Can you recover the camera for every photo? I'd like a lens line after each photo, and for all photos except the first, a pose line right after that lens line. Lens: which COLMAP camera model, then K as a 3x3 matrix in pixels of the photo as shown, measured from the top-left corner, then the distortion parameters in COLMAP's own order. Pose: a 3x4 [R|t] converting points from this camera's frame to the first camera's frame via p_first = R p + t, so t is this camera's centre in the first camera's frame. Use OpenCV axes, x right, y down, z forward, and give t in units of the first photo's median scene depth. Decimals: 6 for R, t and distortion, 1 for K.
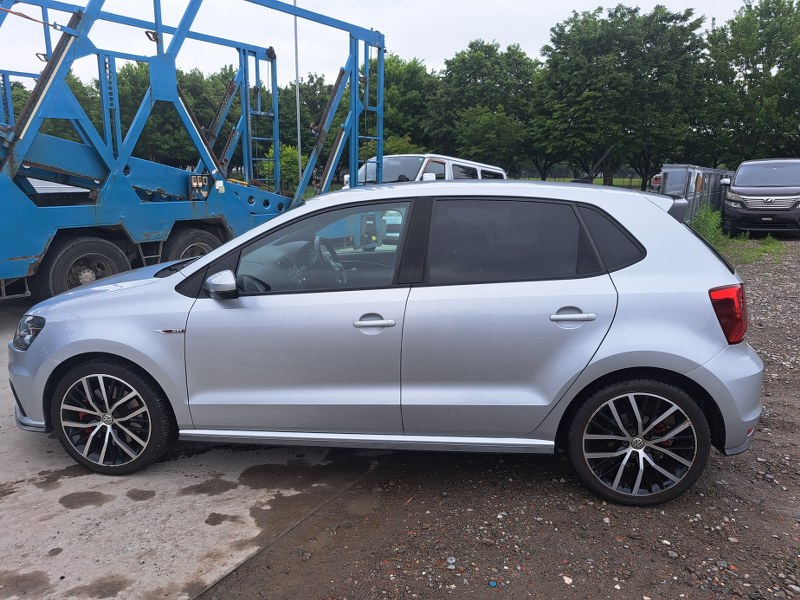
lens RADIAL K [[573.6, 0, 395.7], [0, 573.6, 296.3], [0, 0, 1]] dist [0.045312, -0.032334]
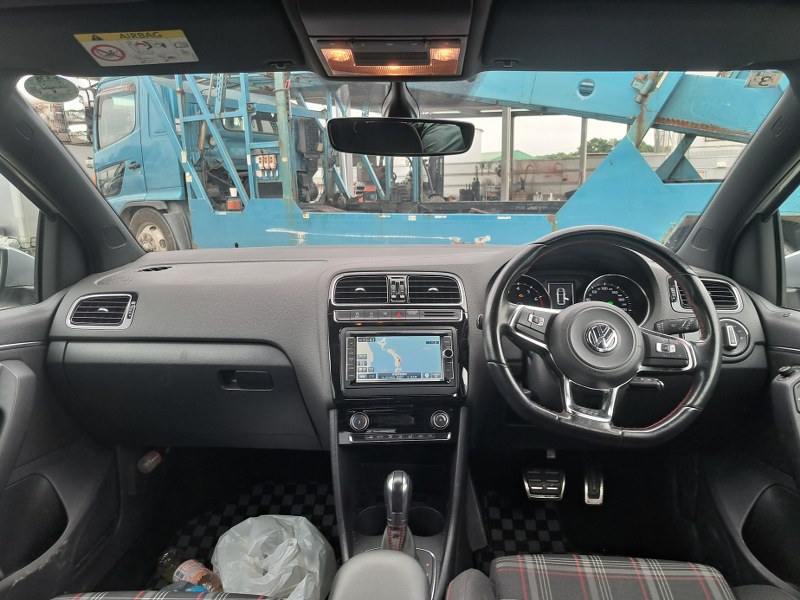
lens RADIAL K [[573.6, 0, 407.8], [0, 573.6, 293.8], [0, 0, 1]] dist [0.045312, -0.032334]
pose [[0.089561, 0.169471, -0.981457, 0.150167], [-0.191992, 0.969873, 0.149951, -0.128383], [0.977301, 0.175002, 0.119400, 1.209858]]
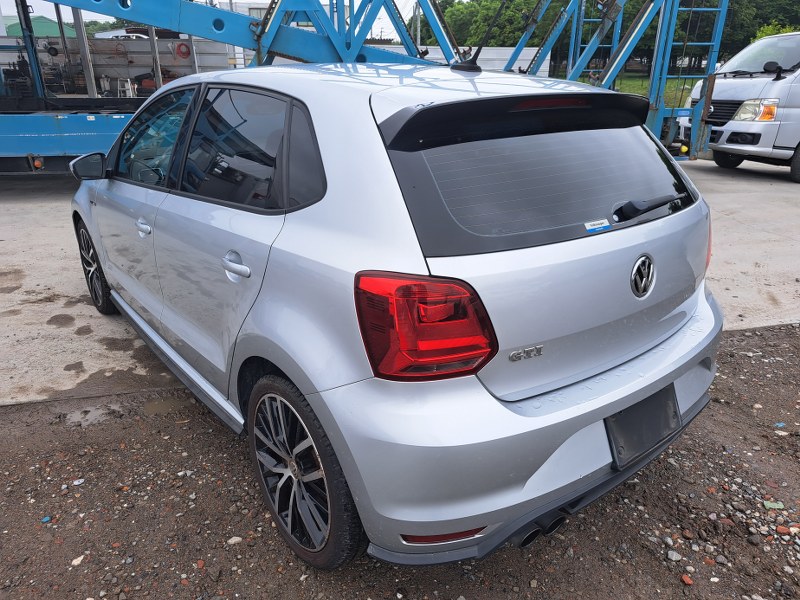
lens RADIAL K [[573.6, 0, 405.8], [0, 573.6, 294.8], [0, 0, 1]] dist [0.045312, -0.032334]
pose [[0.718559, 0.254708, -0.647145, 0.831015], [-0.144854, 0.964925, 0.218944, -0.102329], [0.680213, -0.063583, 0.730251, 0.563341]]
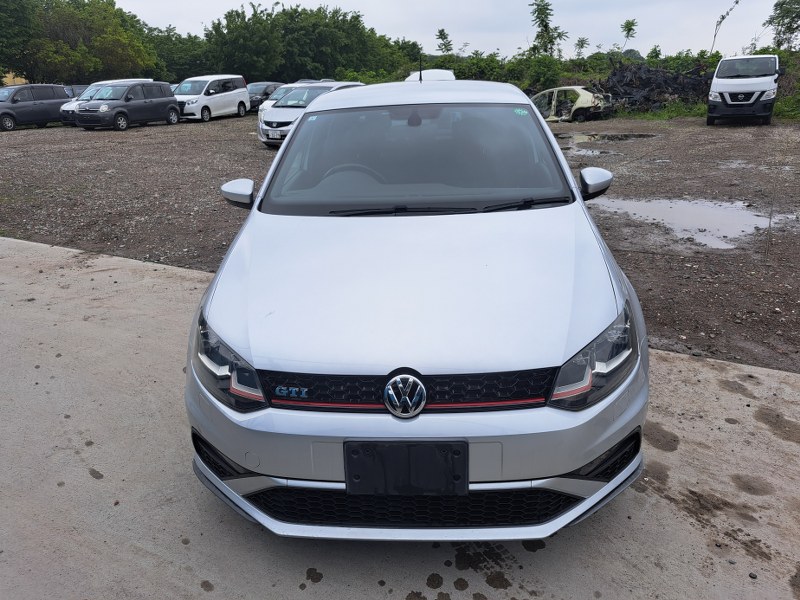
lens RADIAL K [[573.6, 0, 399.1], [0, 573.6, 302.3], [0, 0, 1]] dist [0.045312, -0.032334]
pose [[-0.068117, -0.360123, 0.930415, -1.266270], [0.231228, 0.901489, 0.365856, -0.274153], [-0.970512, 0.240059, 0.021863, 1.301980]]
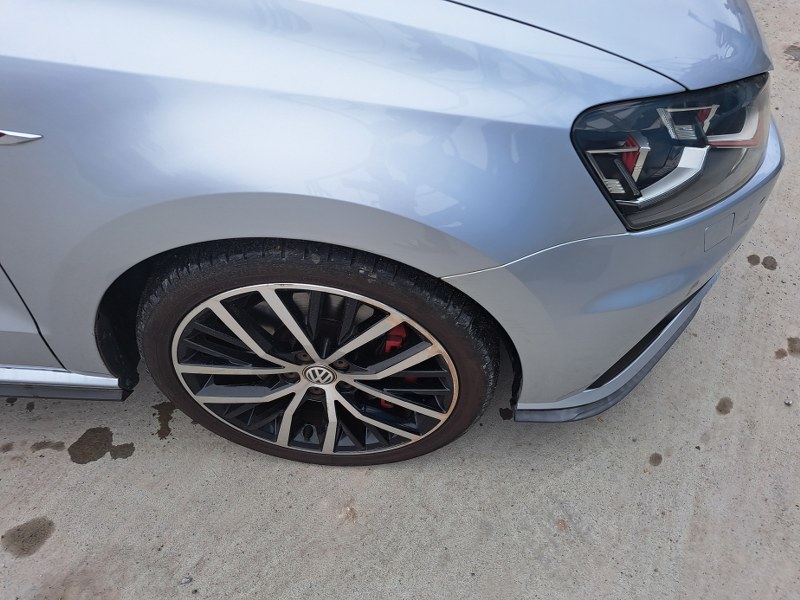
lens RADIAL K [[573.6, 0, 412.5], [0, 573.6, 306.8], [0, 0, 1]] dist [0.045312, -0.032334]
pose [[-0.997584, 0.028210, -0.063490, -0.475672], [-0.040081, 0.512748, 0.857603, -0.229352], [0.056748, 0.858075, -0.510379, 1.761119]]
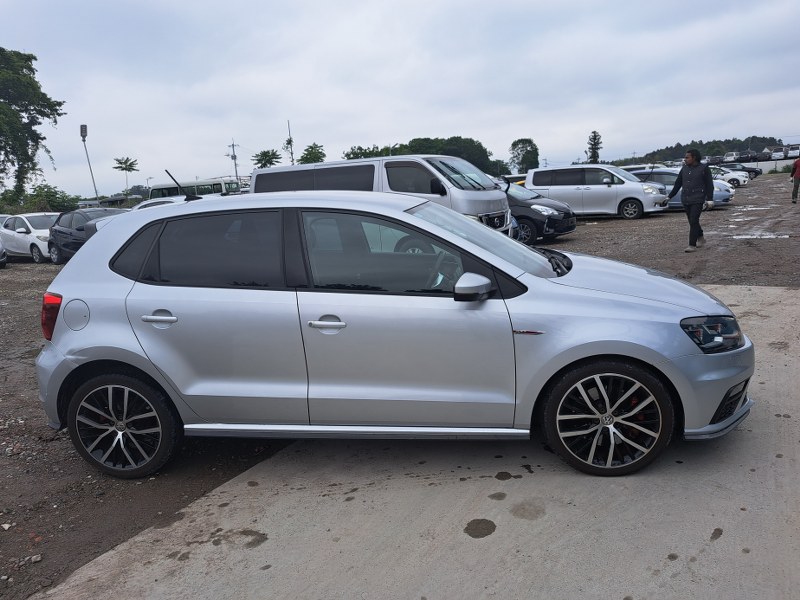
lens RADIAL K [[573.6, 0, 413.0], [0, 573.6, 297.7], [0, 0, 1]] dist [0.045312, -0.032334]
pose [[-0.998293, 0.058274, 0.004025, -0.117659], [0.055302, 0.920696, 0.386343, -0.499118], [0.018808, 0.385906, -0.922347, 2.449293]]
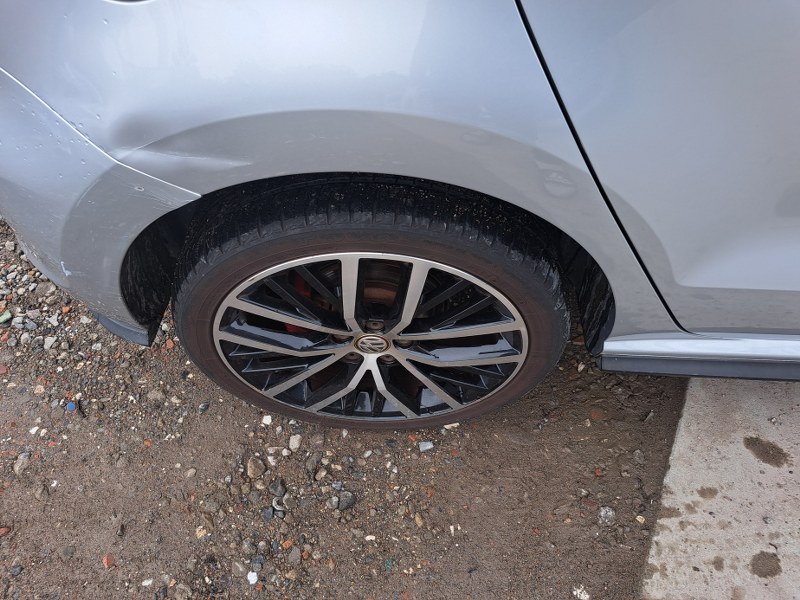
lens RADIAL K [[573.6, 0, 405.2], [0, 573.6, 301.2], [0, 0, 1]] dist [0.045312, -0.032334]
pose [[-0.994785, 0.097163, -0.031022, 0.451216], [0.010745, 0.402299, 0.915445, -0.176944], [0.101427, 0.910338, -0.401245, 1.616816]]
